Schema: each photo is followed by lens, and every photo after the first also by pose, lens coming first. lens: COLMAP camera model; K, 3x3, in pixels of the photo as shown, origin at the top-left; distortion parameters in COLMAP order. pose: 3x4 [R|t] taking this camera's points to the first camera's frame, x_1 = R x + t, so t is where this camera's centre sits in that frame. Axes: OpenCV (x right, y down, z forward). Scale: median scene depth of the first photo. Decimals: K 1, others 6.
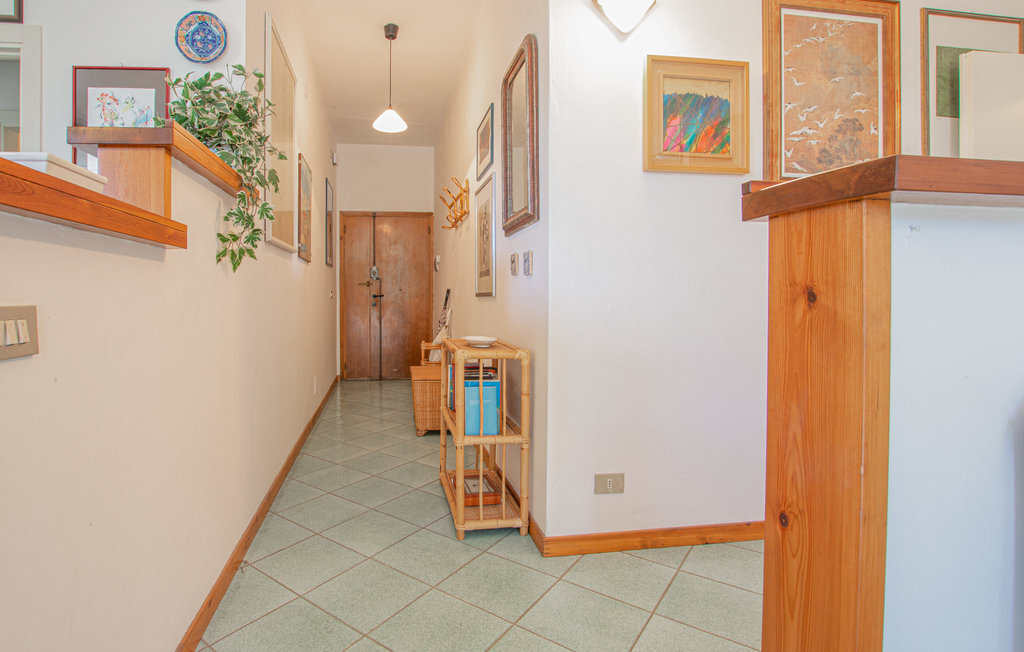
lens RADIAL K [[476.7, 0, 445.7], [0, 476.7, 306.8], [0, 0, 1]] dist [-0.034852, 0.006493]
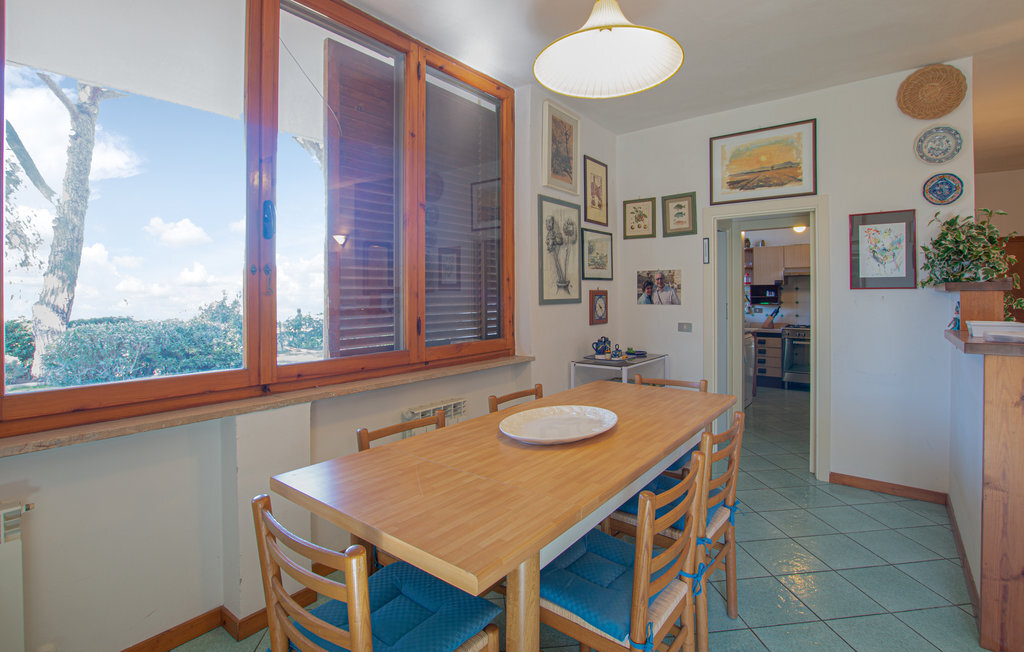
lens RADIAL K [[476.7, 0, 515.8], [0, 476.7, 294.4], [0, 0, 1]] dist [-0.034852, 0.006493]
pose [[0.701889, 0.000344, -0.712286, -0.399305], [-0.009735, 0.999911, -0.009110, -0.175374], [0.712220, 0.013328, 0.701830, -1.116195]]
